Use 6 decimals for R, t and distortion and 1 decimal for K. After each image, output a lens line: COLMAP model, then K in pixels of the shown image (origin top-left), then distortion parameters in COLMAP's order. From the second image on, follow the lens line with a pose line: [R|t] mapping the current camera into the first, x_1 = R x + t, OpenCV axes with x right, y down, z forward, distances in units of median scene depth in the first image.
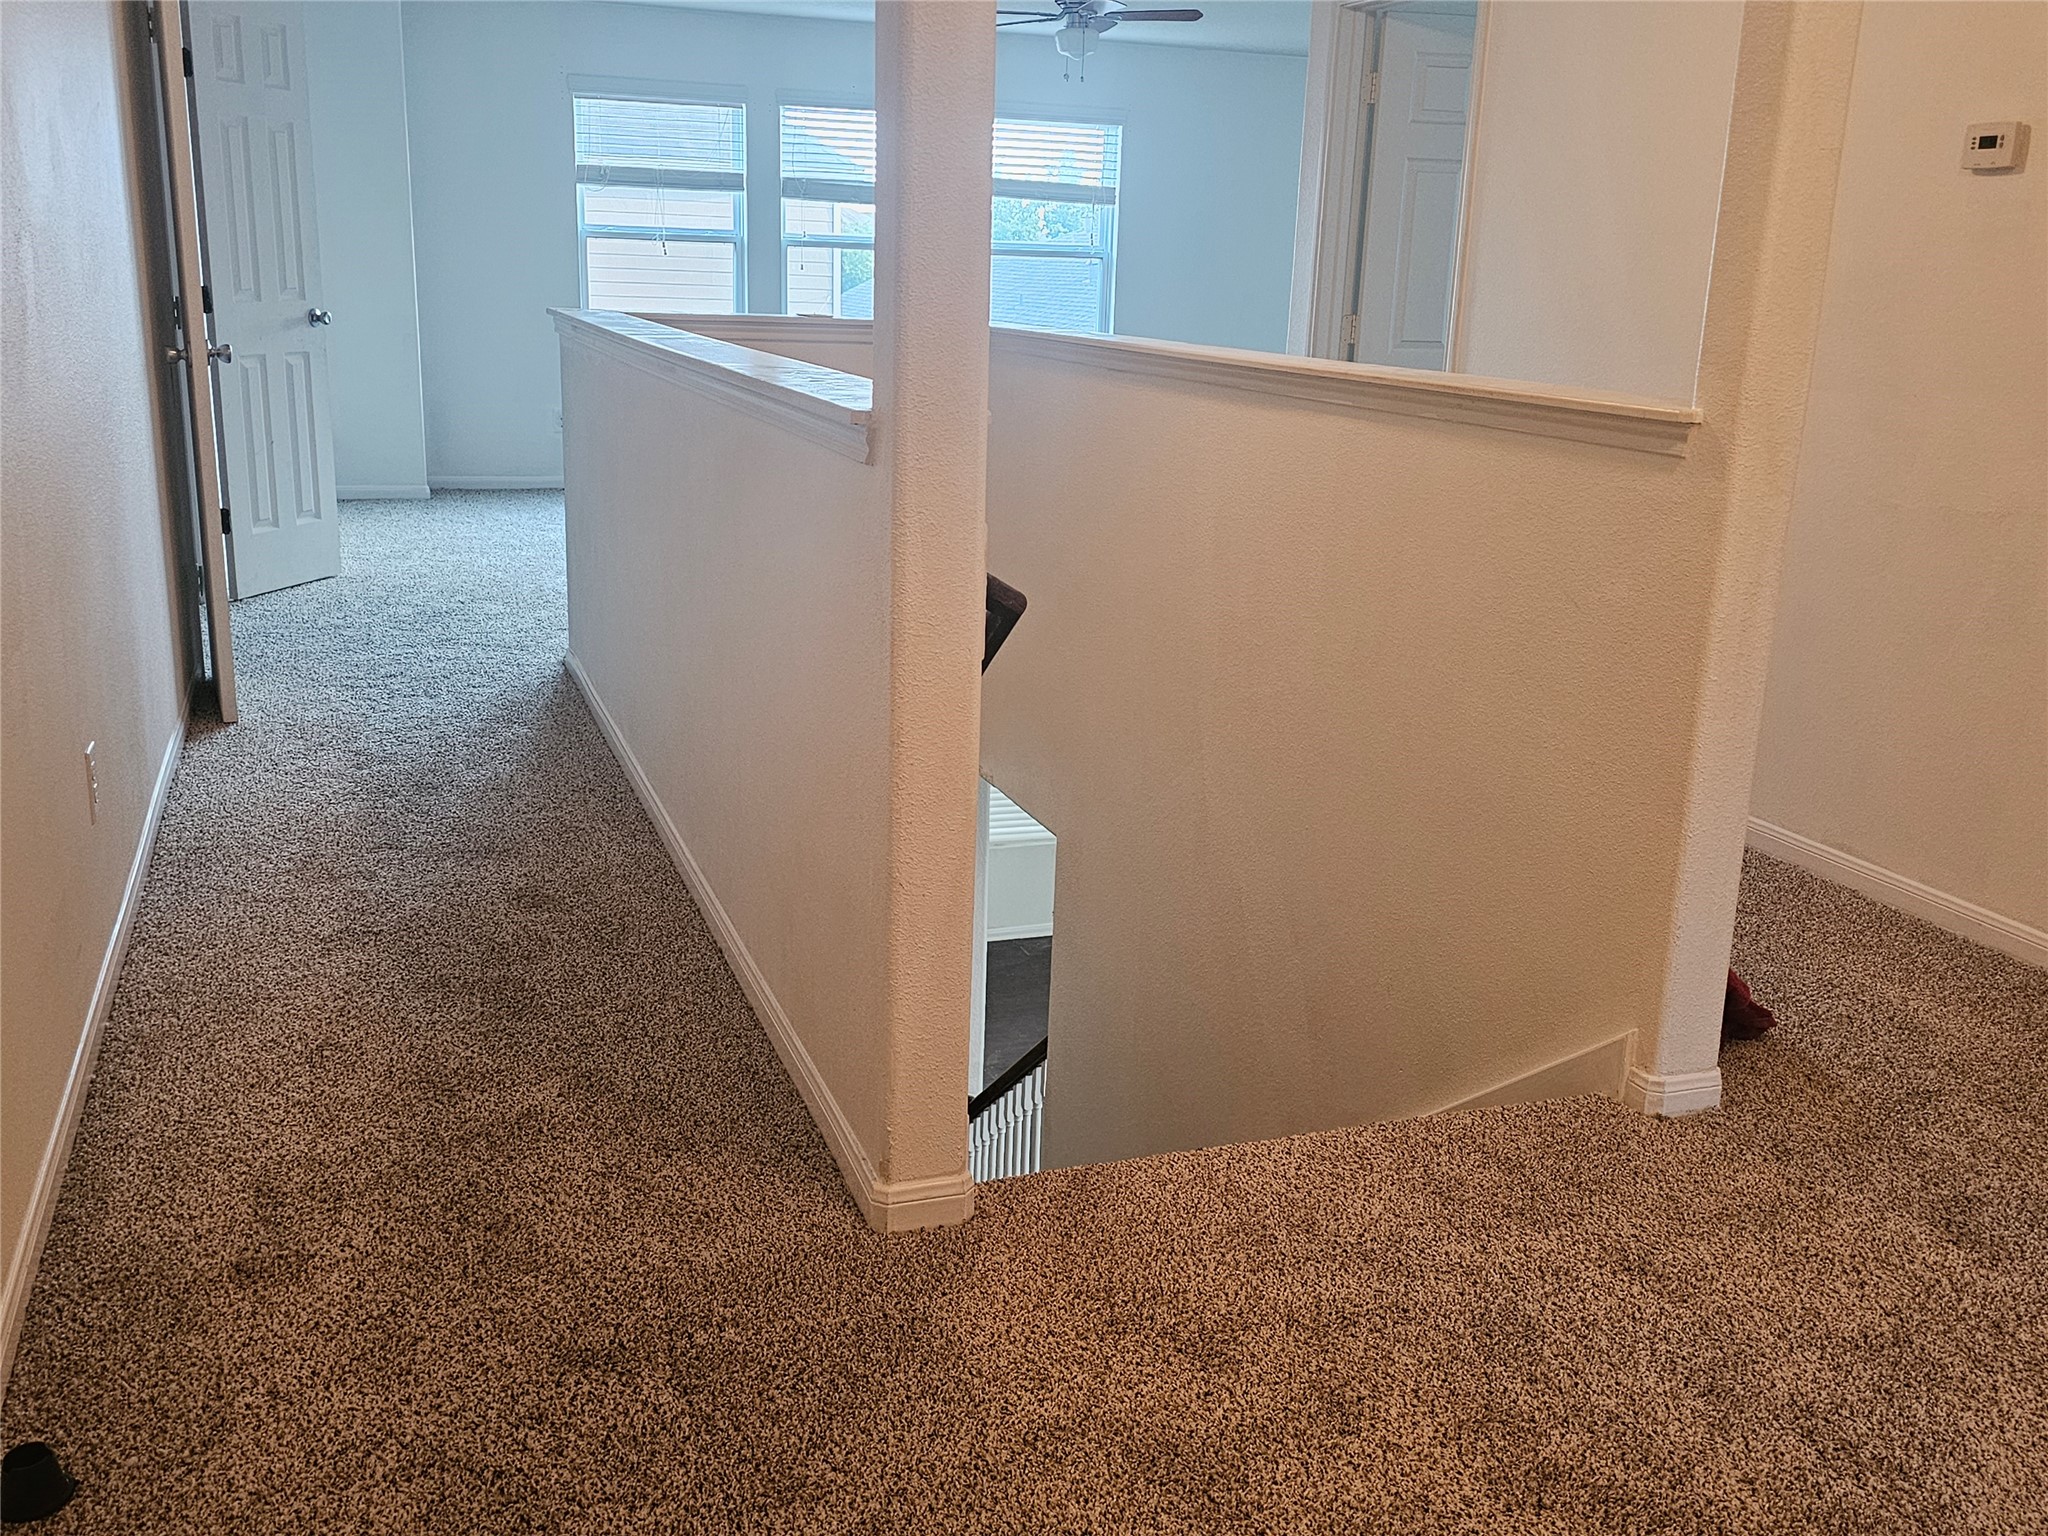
lens RADIAL K [[1806.6, 0, 1030.8], [0, 1806.6, 770.3], [0, 0, 1]] dist [0.063513, -0.060823]
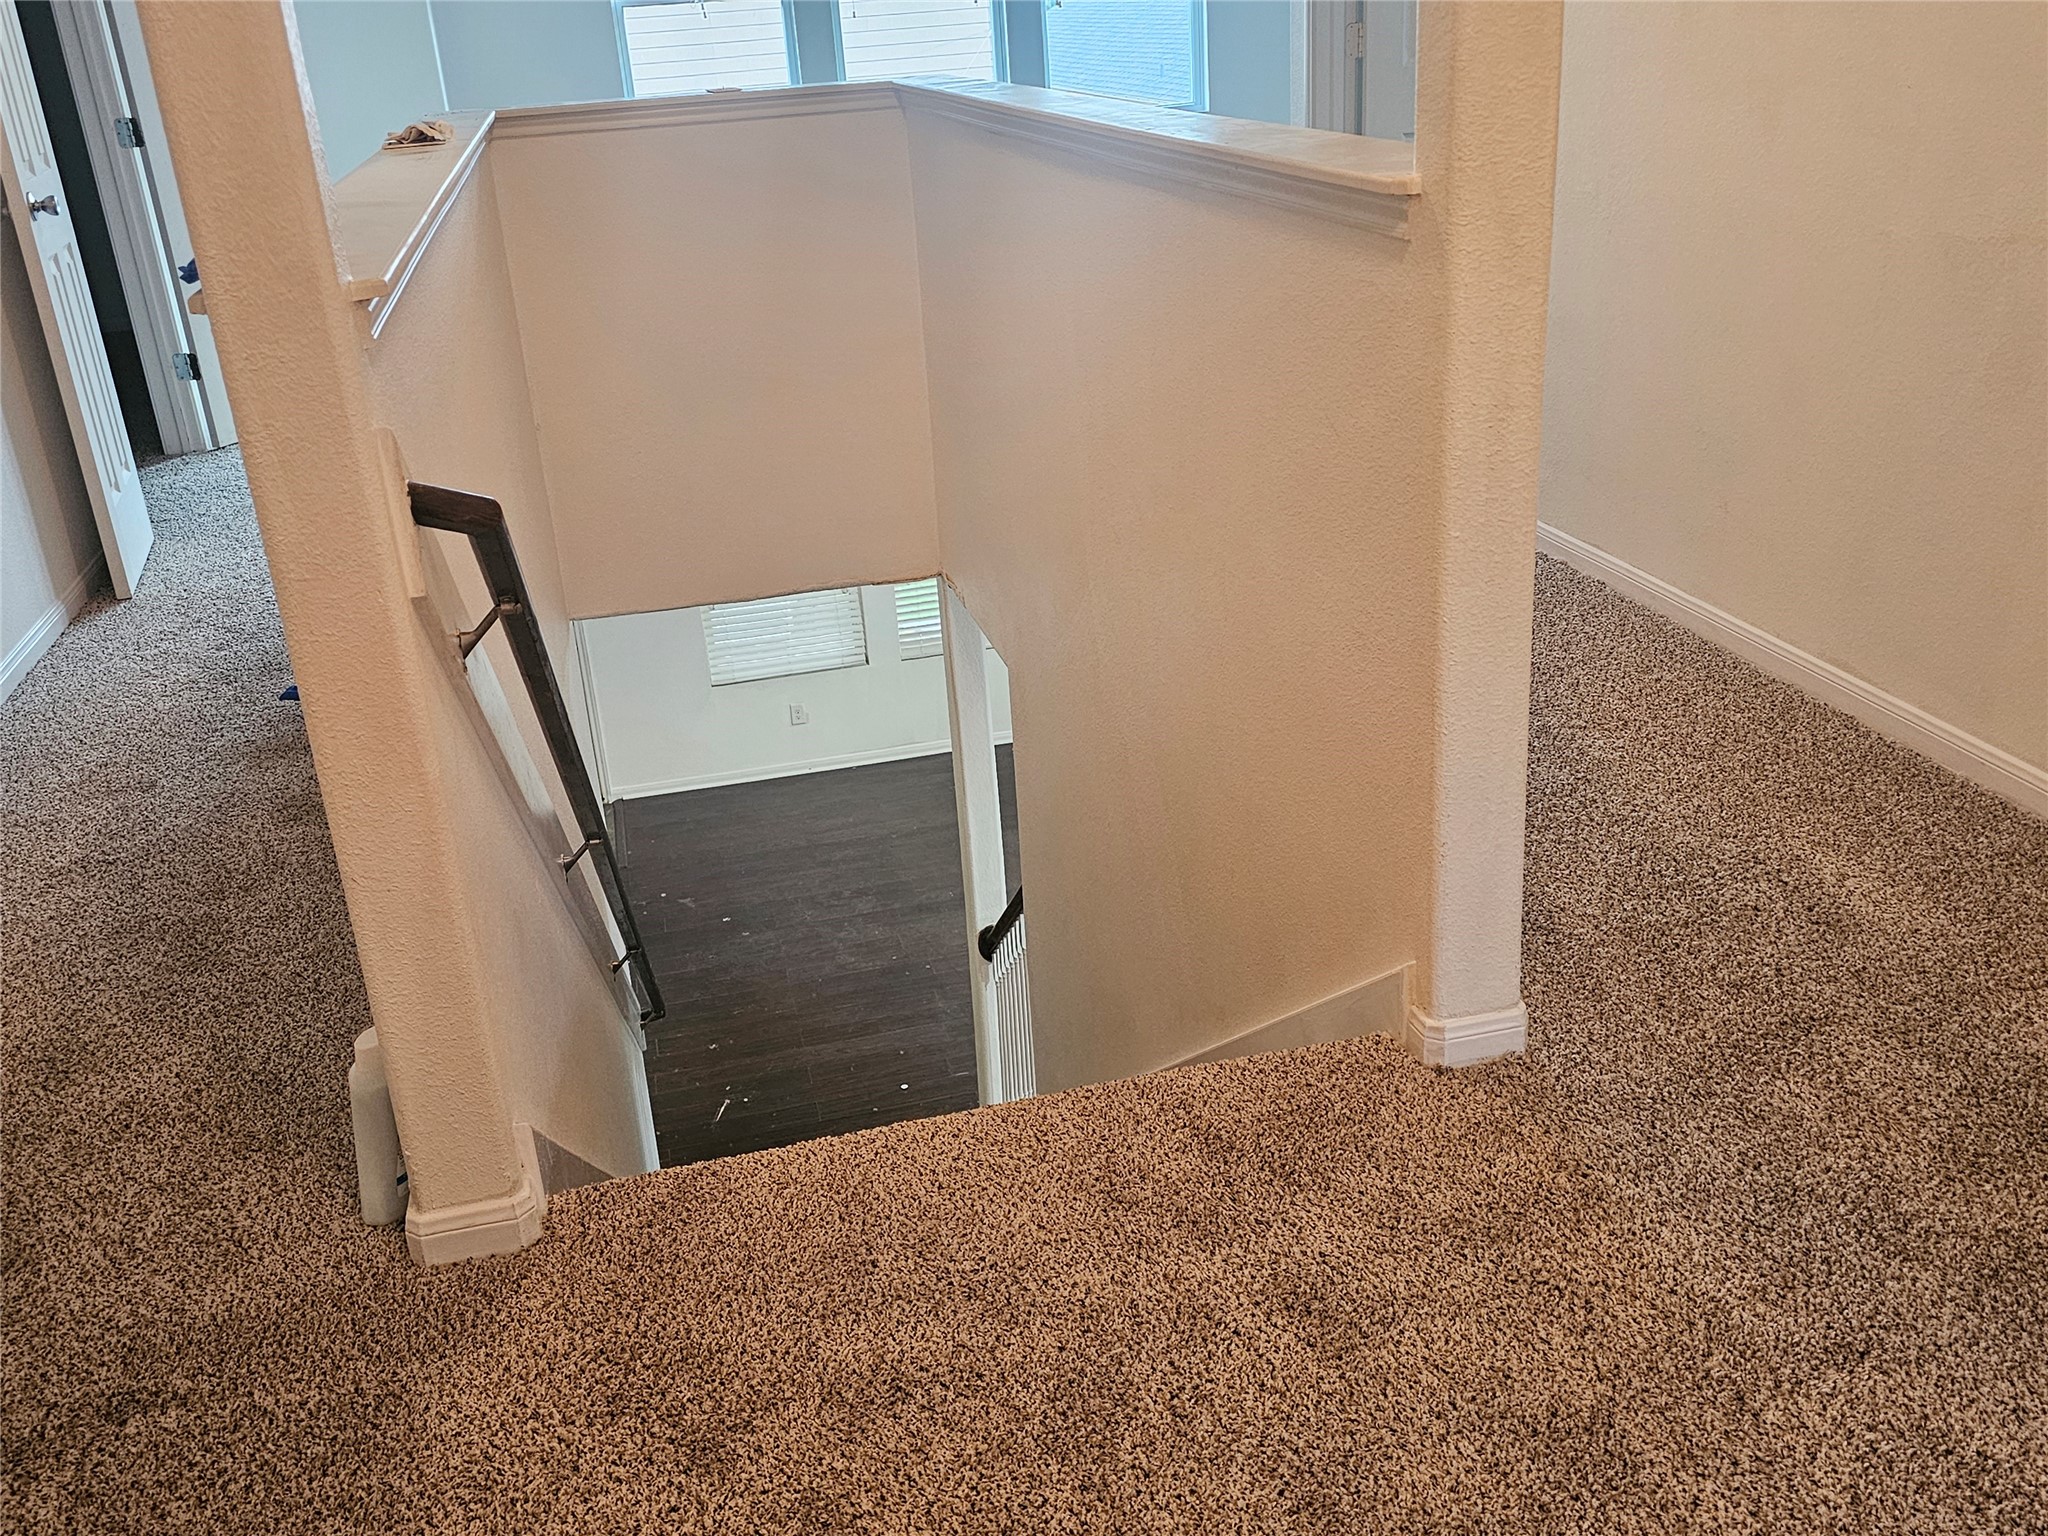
lens RADIAL K [[1806.6, 0, 1011.5], [0, 1806.6, 753.3], [0, 0, 1]] dist [0.063513, -0.060823]
pose [[0.986618, -0.045586, -0.156547, 0.291836], [0.066074, 0.989535, 0.128274, -0.066194], [0.149061, -0.136901, 0.979305, 0.198446]]
